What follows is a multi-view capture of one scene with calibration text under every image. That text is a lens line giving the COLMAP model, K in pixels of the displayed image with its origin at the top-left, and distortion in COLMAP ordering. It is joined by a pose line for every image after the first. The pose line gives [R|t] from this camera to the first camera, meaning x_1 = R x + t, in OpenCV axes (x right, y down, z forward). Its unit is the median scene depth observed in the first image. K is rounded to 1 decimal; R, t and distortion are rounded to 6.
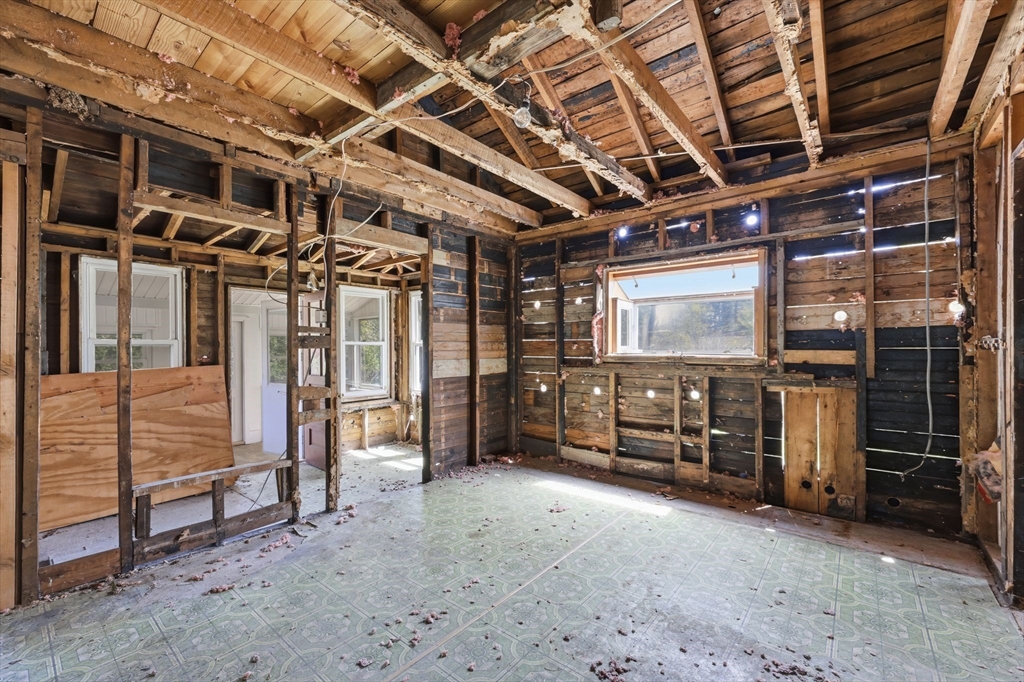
lens RADIAL K [[419.3, 0, 508.6], [0, 419.3, 347.4], [0, 0, 1]] dist [-0.004621, -0.000280]
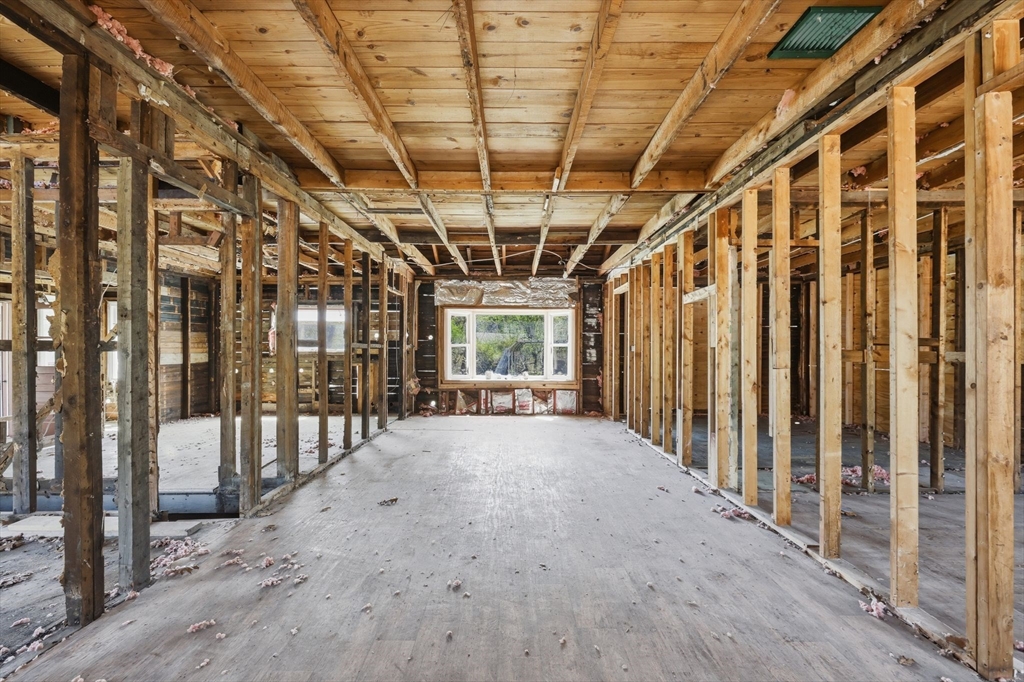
lens RADIAL K [[419.3, 0, 505.7], [0, 419.3, 349.1], [0, 0, 1]] dist [-0.004621, -0.000280]
pose [[0.769417, 0.005892, 0.638720, -0.166097], [-0.007851, 0.999969, 0.000233, 0.001756], [-0.638699, -0.005194, 0.769439, -1.035178]]
